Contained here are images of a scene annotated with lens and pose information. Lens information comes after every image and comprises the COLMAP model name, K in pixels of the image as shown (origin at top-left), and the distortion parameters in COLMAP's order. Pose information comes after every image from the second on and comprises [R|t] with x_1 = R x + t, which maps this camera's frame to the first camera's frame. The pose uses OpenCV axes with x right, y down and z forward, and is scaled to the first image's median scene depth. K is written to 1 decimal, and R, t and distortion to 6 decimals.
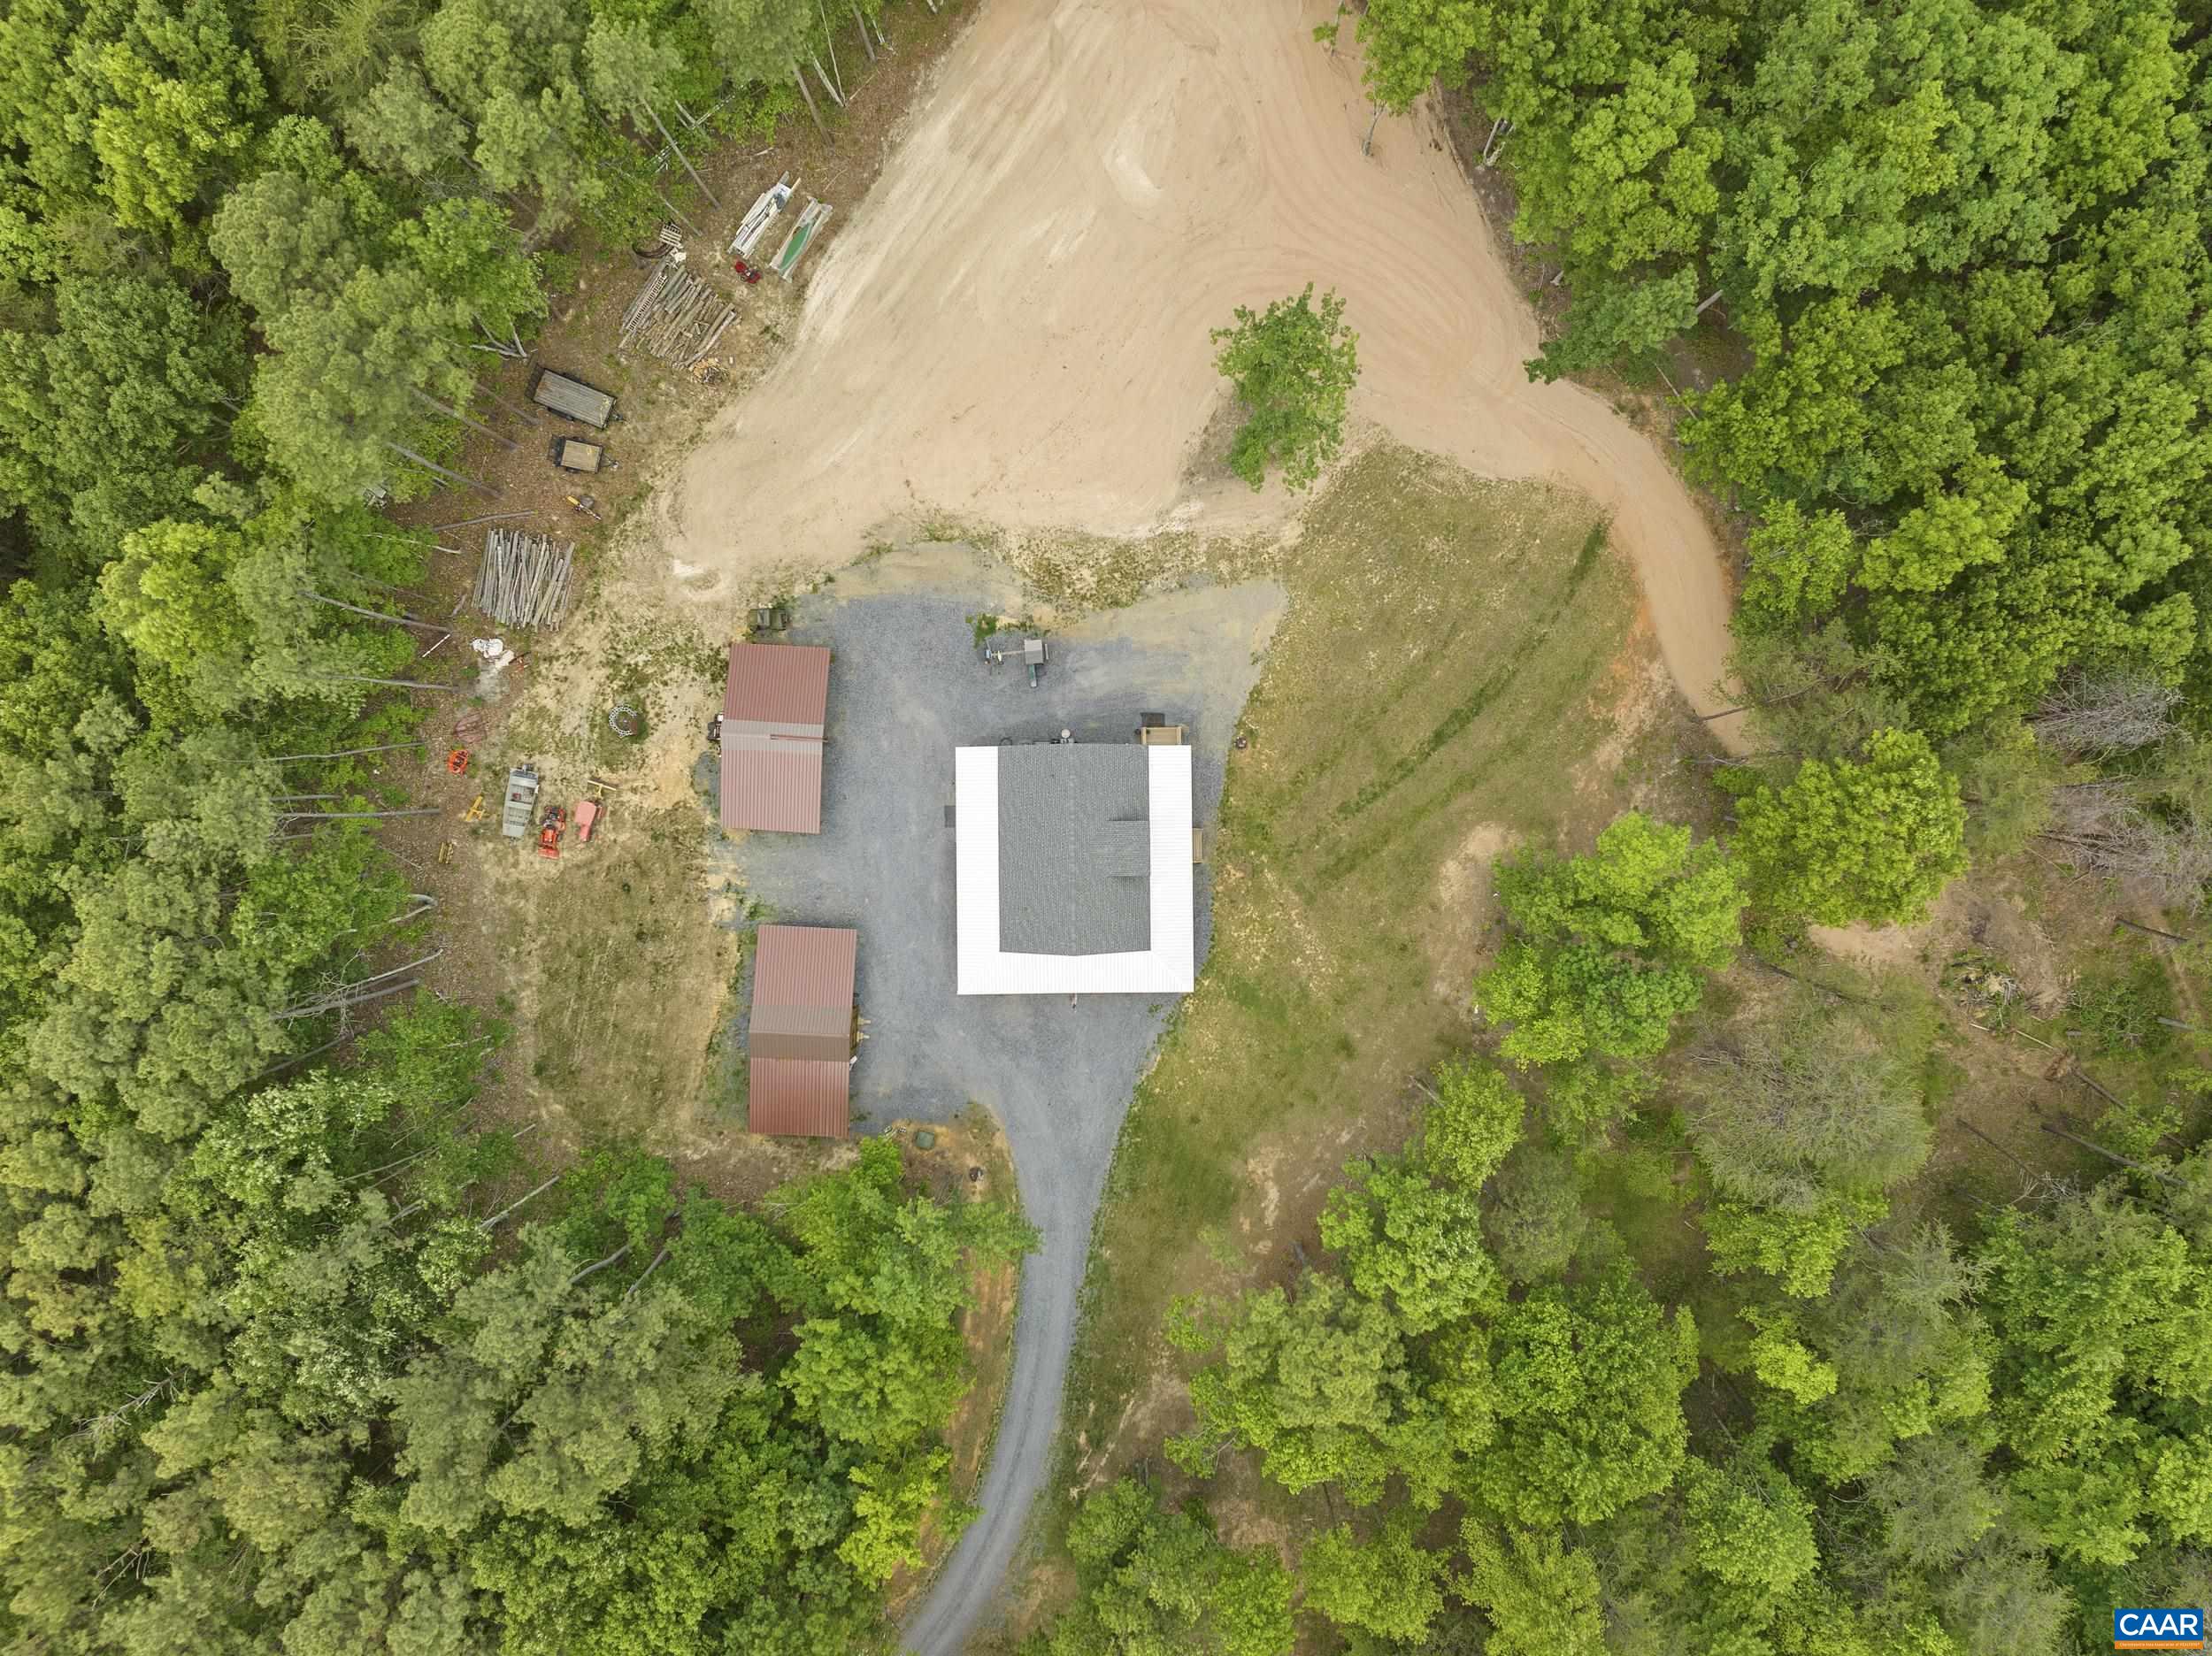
lens RADIAL K [[1550.4, 0, 1115.2], [0, 1550.4, 820.2], [0, 0, 1]] dist [-0.009371, -0.000651]
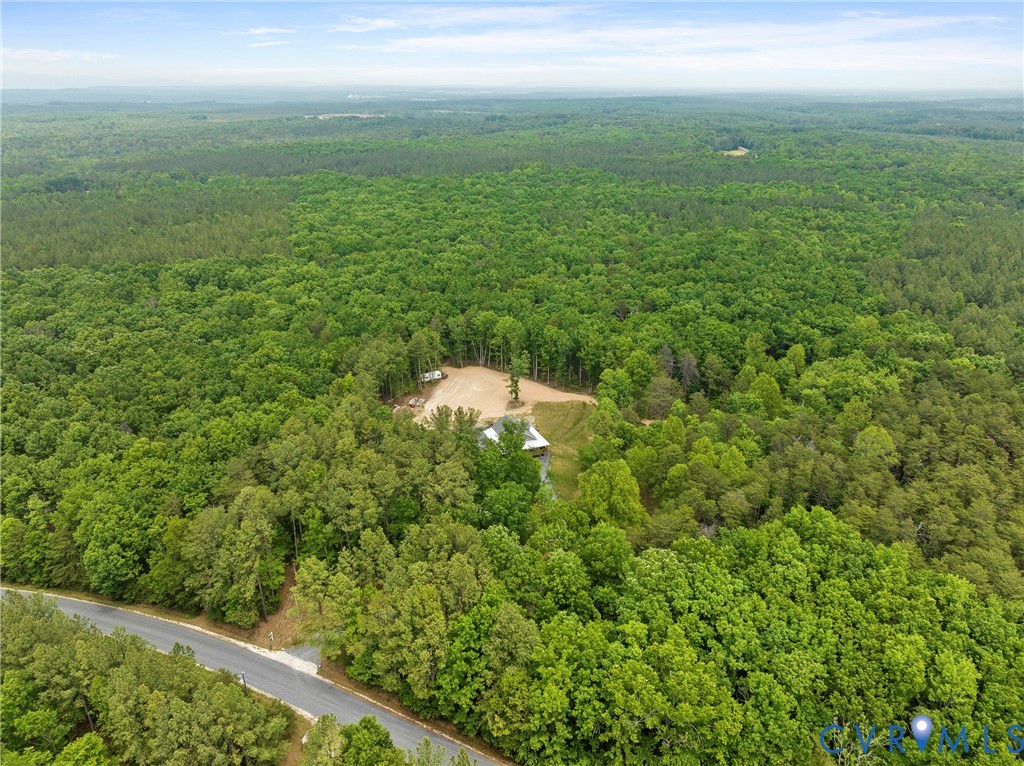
lens RADIAL K [[727.2, 0, 512.0], [0, 727.2, 383.0], [0, 0, 1]] dist [-0.007855, -0.000694]
pose [[0.926991, -0.147666, 0.344794, -0.746710], [0.375030, 0.349305, -0.858684, 1.803819], [0.006361, 0.925300, 0.379182, 0.017070]]
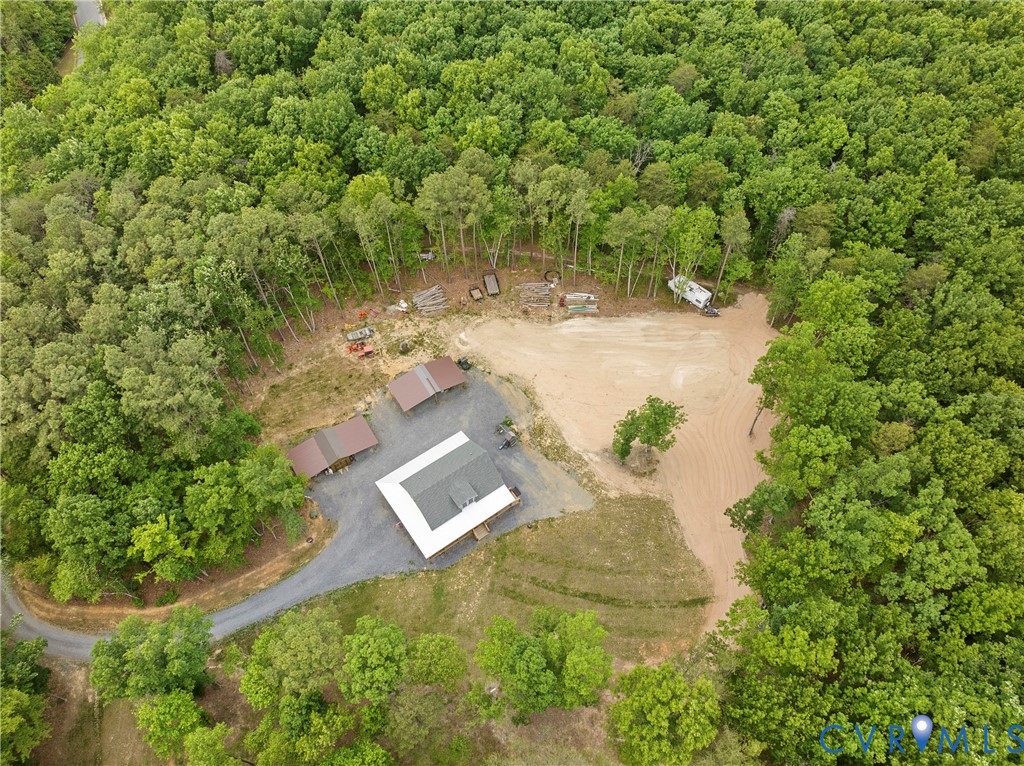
lens RADIAL K [[717.8, 0, 516.3], [0, 717.8, 379.4], [0, 0, 1]] dist [-0.009371, -0.000651]
pose [[0.575356, 0.666670, -0.473832, 0.435815], [-0.817903, 0.469319, -0.332828, 0.223479], [0.000492, 0.579043, 0.815297, -0.001588]]
